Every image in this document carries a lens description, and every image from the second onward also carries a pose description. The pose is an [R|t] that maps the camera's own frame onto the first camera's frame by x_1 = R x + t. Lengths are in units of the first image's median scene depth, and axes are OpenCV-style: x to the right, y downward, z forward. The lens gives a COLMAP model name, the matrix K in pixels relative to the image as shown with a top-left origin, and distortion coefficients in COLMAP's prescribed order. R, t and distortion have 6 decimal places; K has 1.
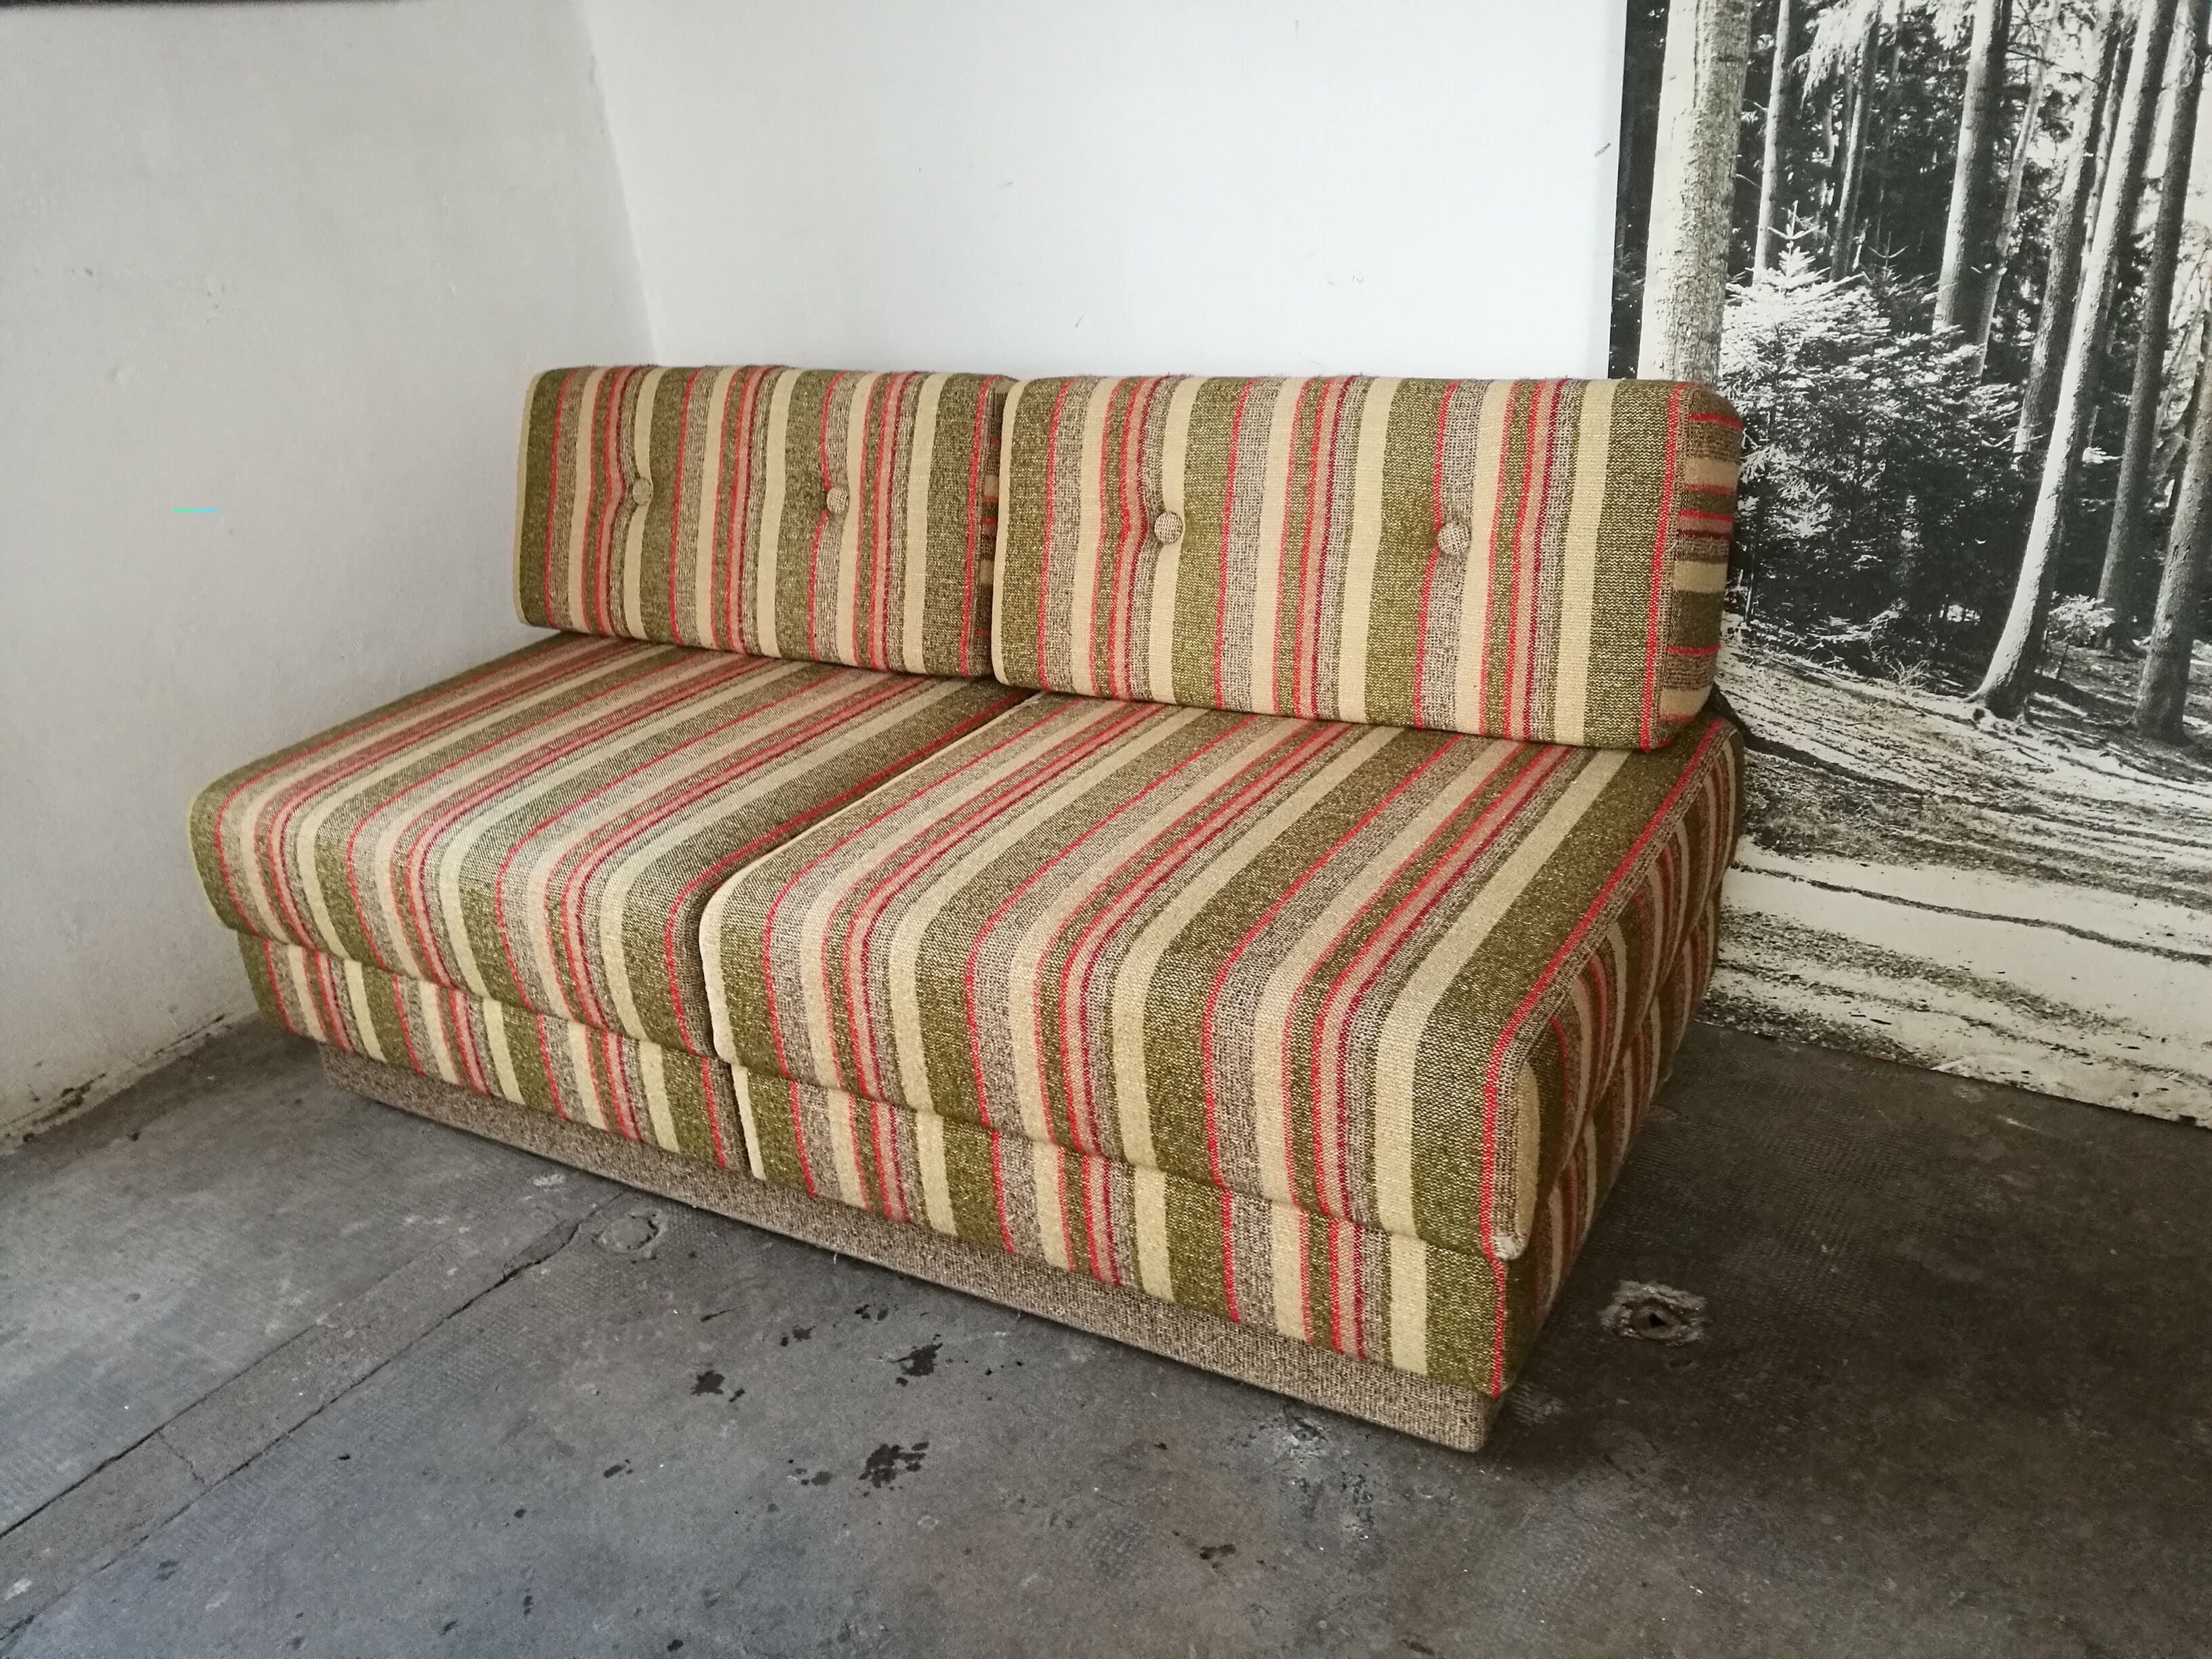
lens RADIAL K [[1711.7, 0, 1082.1], [0, 1711.7, 871.9], [0, 0, 1]] dist [-0.006436, 0.029335]
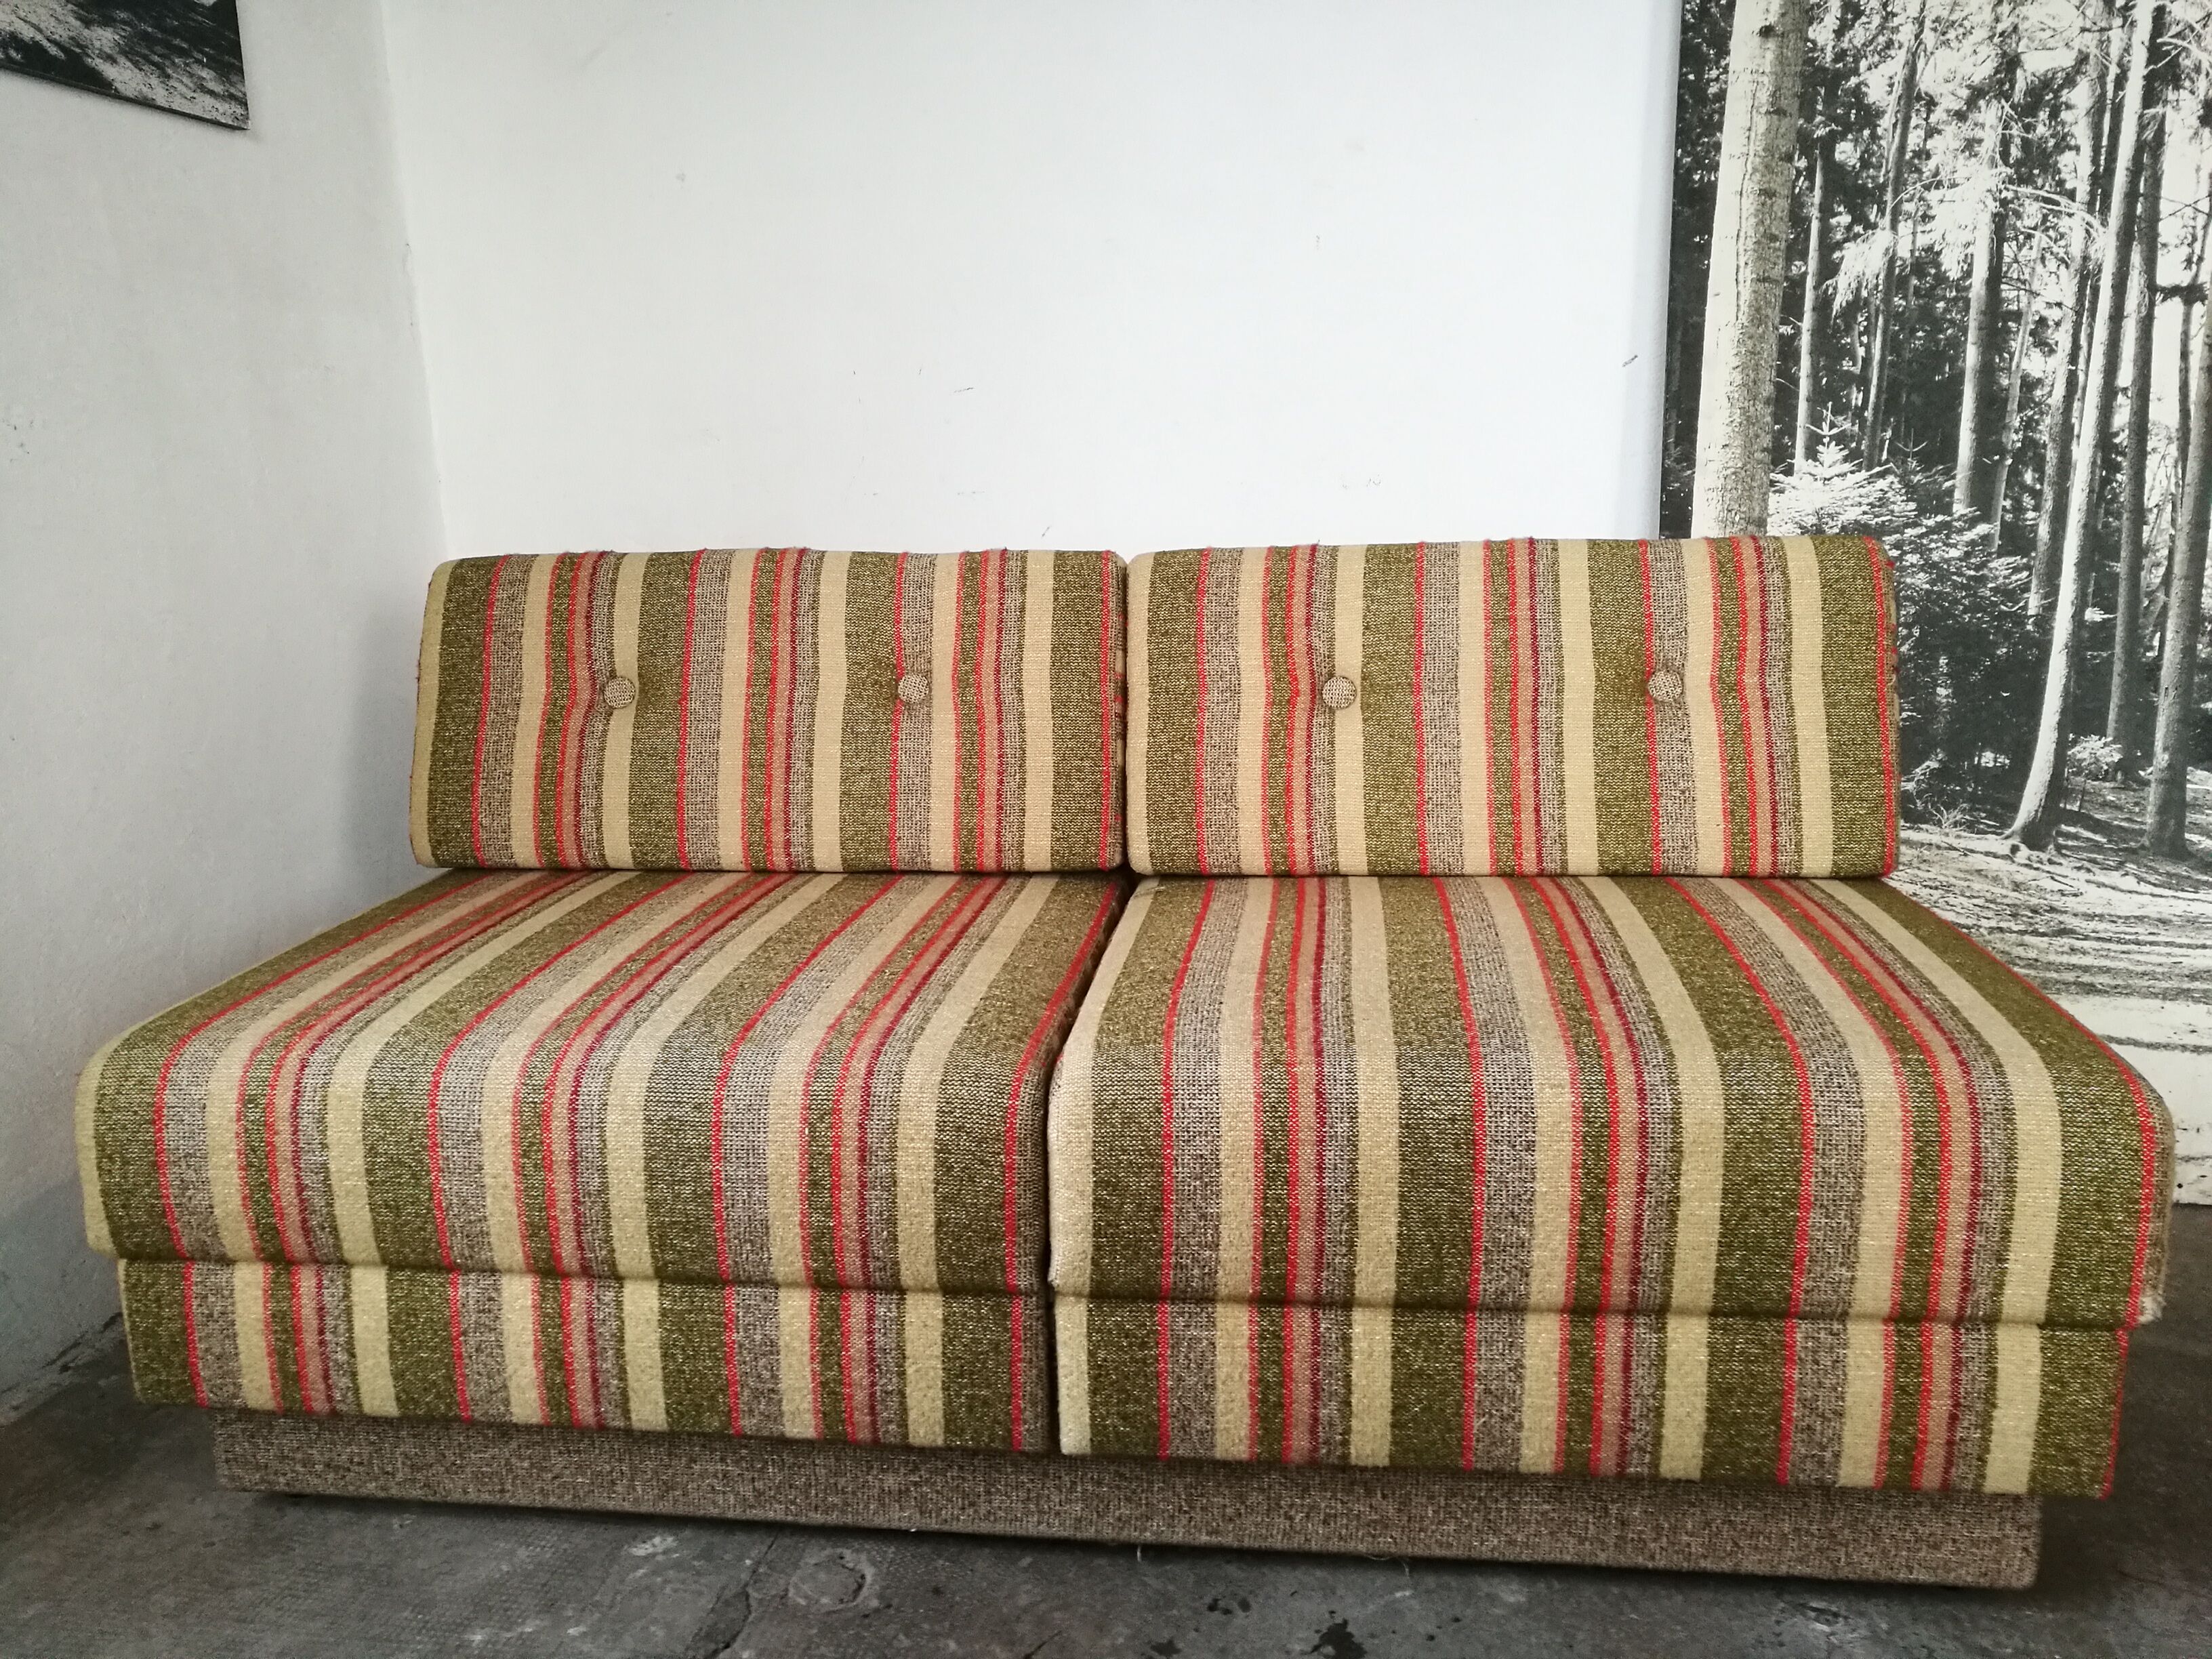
lens RADIAL K [[1744.2, 0, 1066.5], [0, 1744.2, 880.1], [0, 0, 1]] dist [-0.019560, 0.044819]
pose [[0.920576, -0.031374, 0.389300, -0.505901], [0.117179, 0.973035, -0.198677, 0.083691], [-0.372569, 0.228516, 0.899429, 0.231423]]
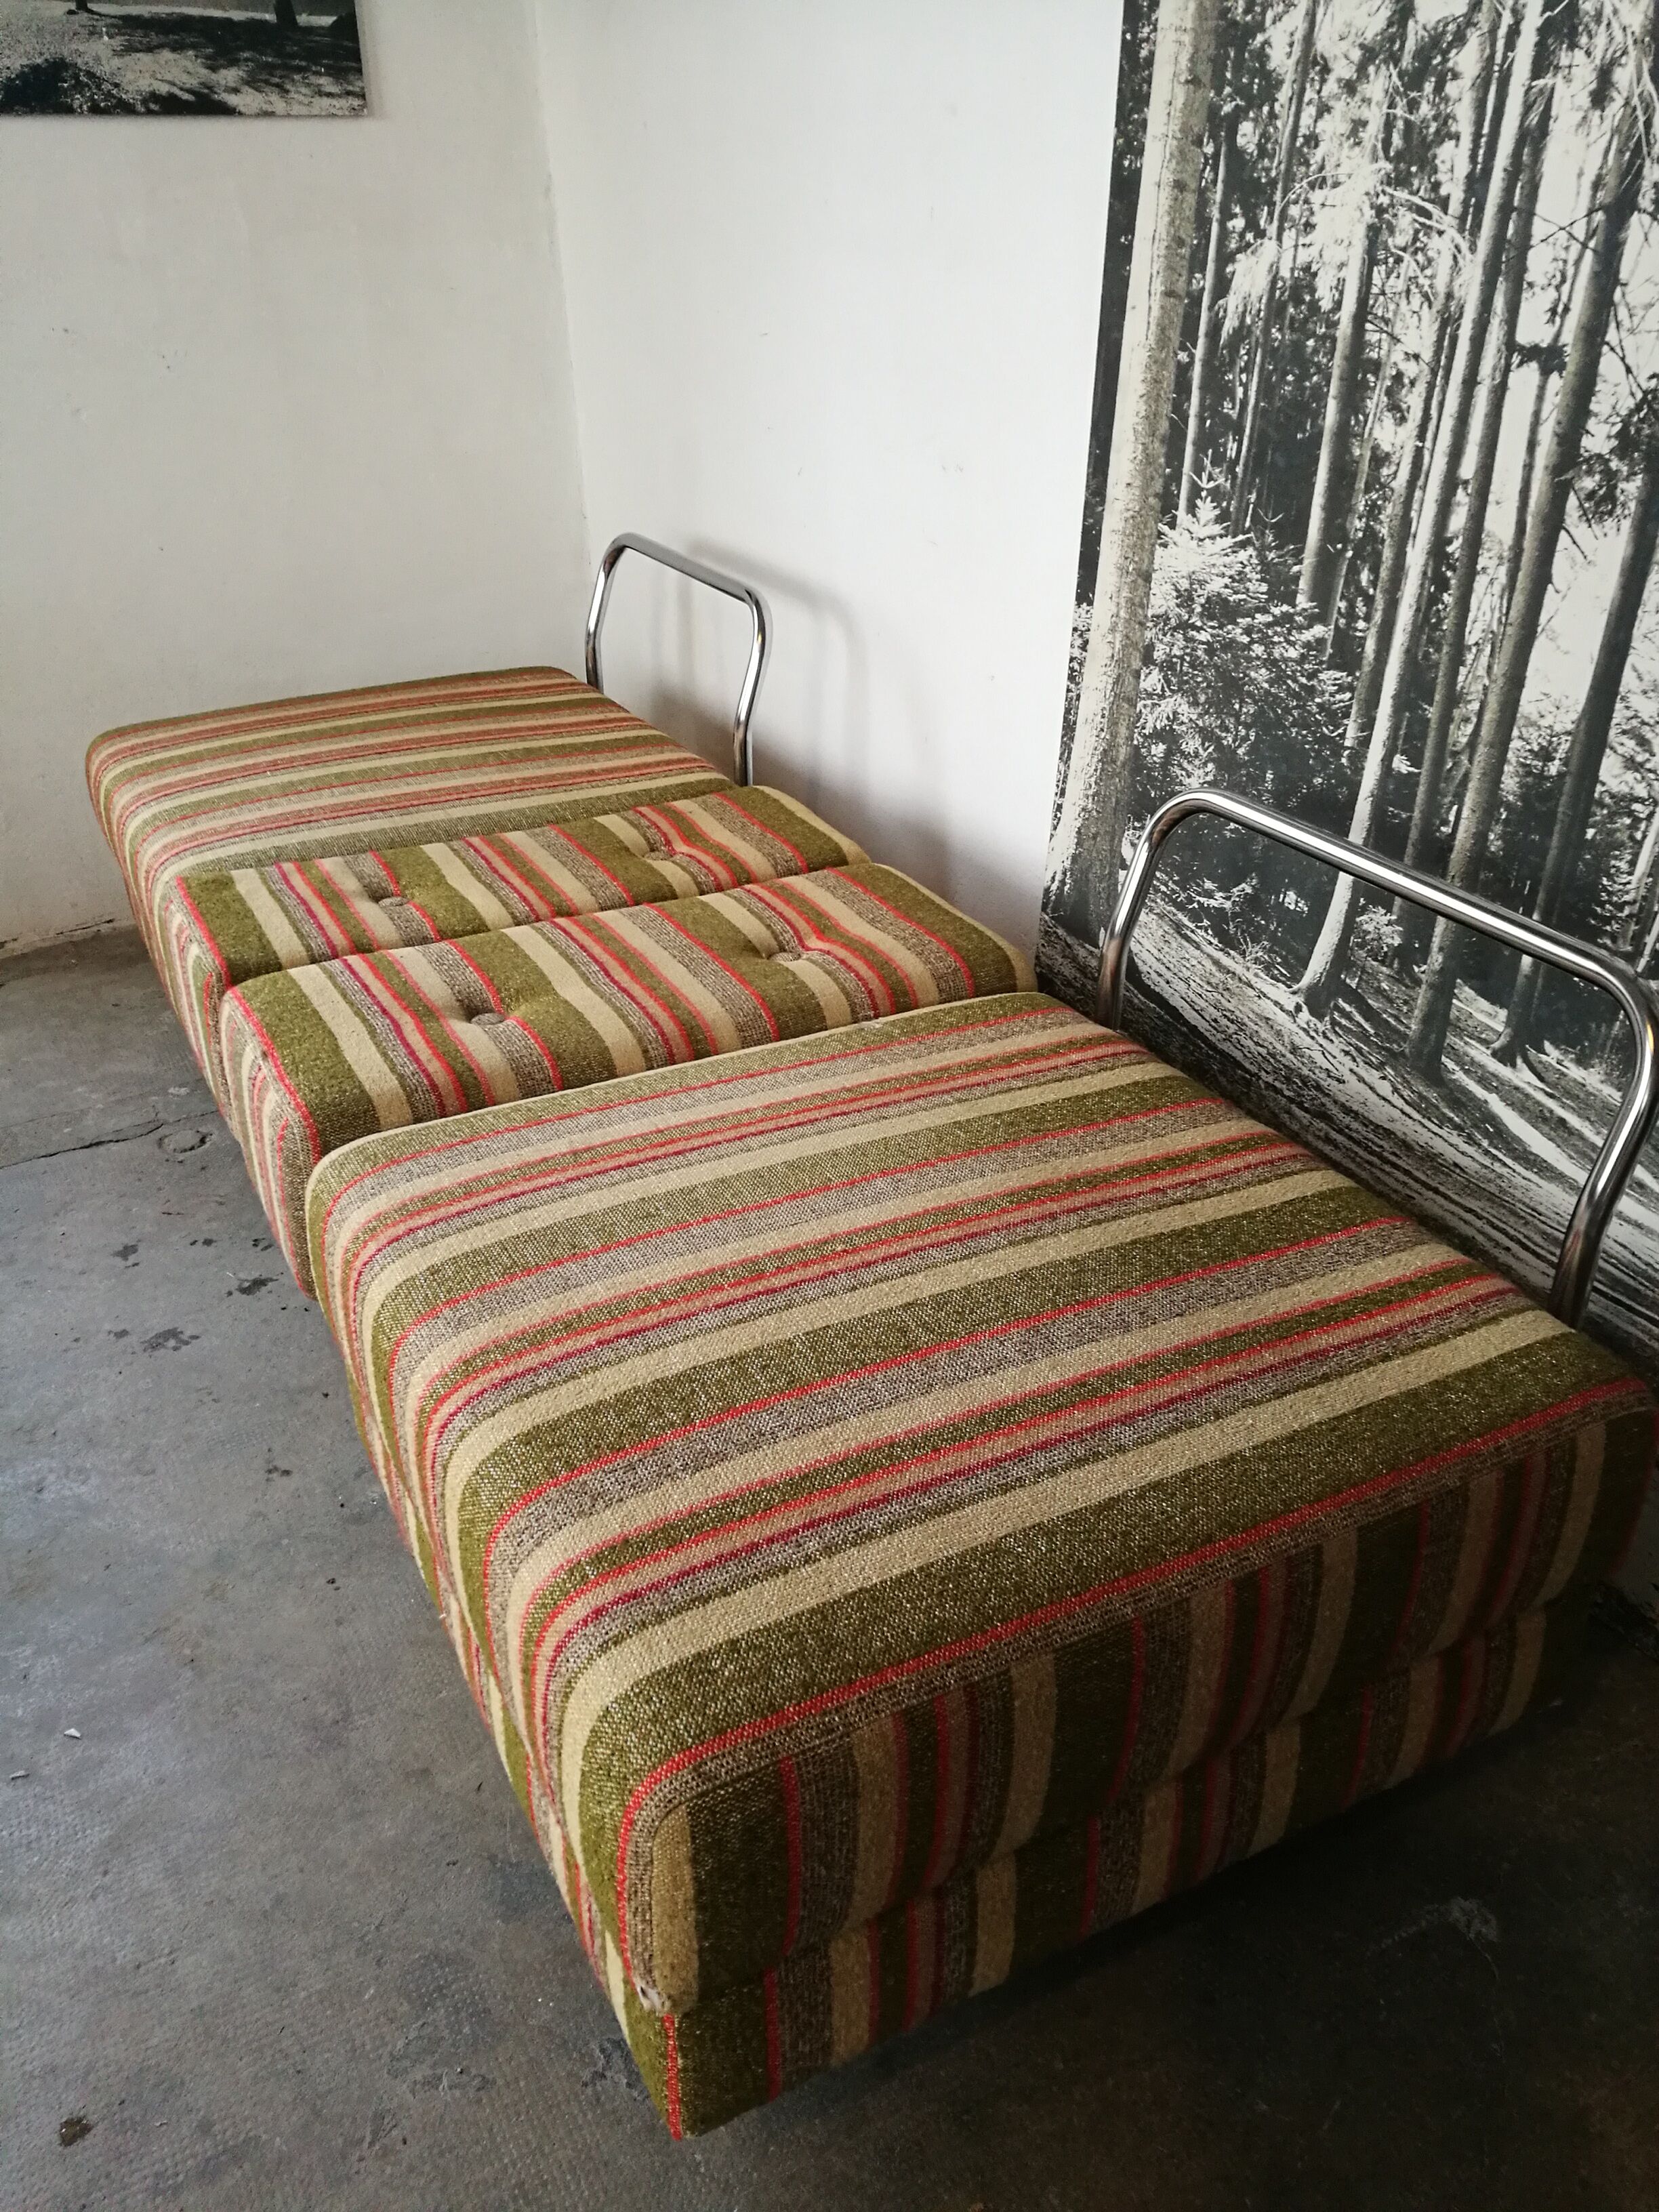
lens RADIAL K [[1703.7, 0, 779.4], [0, 1703.7, 1142.5], [0, 0, 1]] dist [-0.034941, 0.065217]
pose [[0.891191, 0.276076, -0.359947, 0.662526], [-0.238423, 0.960111, 0.146085, -0.094130], [0.385919, -0.044370, 0.921465, -0.008876]]
